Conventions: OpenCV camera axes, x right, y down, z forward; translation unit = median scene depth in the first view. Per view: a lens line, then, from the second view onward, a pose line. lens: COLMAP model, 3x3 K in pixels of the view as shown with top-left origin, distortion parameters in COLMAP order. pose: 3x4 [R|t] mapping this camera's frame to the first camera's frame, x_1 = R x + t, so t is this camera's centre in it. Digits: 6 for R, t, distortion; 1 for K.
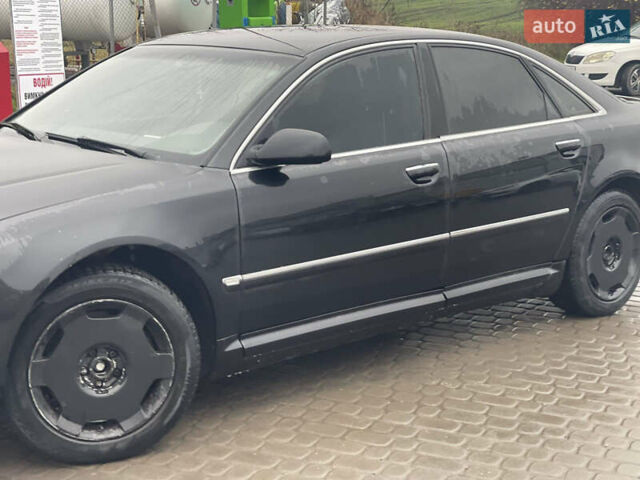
lens RADIAL K [[1185.6, 0, 273.8], [0, 1185.6, 221.8], [0, 0, 1]] dist [0.280811, -0.075639]
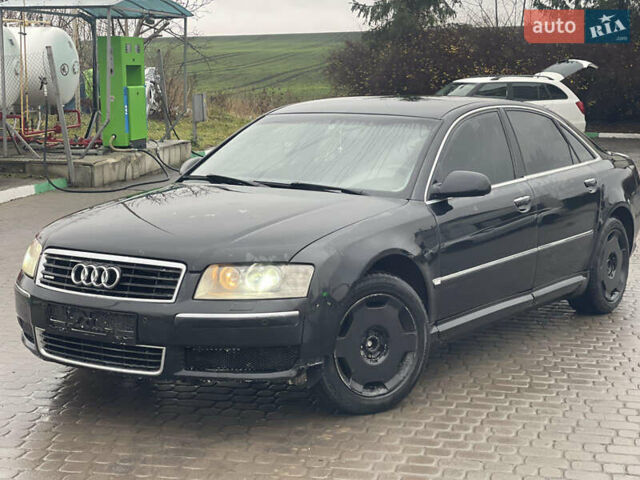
lens RADIAL K [[1185.6, 0, 273.8], [0, 1185.6, 221.8], [0, 0, 1]] dist [0.280811, -0.075639]
pose [[0.979470, -0.032563, 0.198943, -0.471714], [0.043196, 0.997847, -0.049343, 0.039031], [-0.196908, 0.056924, 0.978768, -0.304803]]
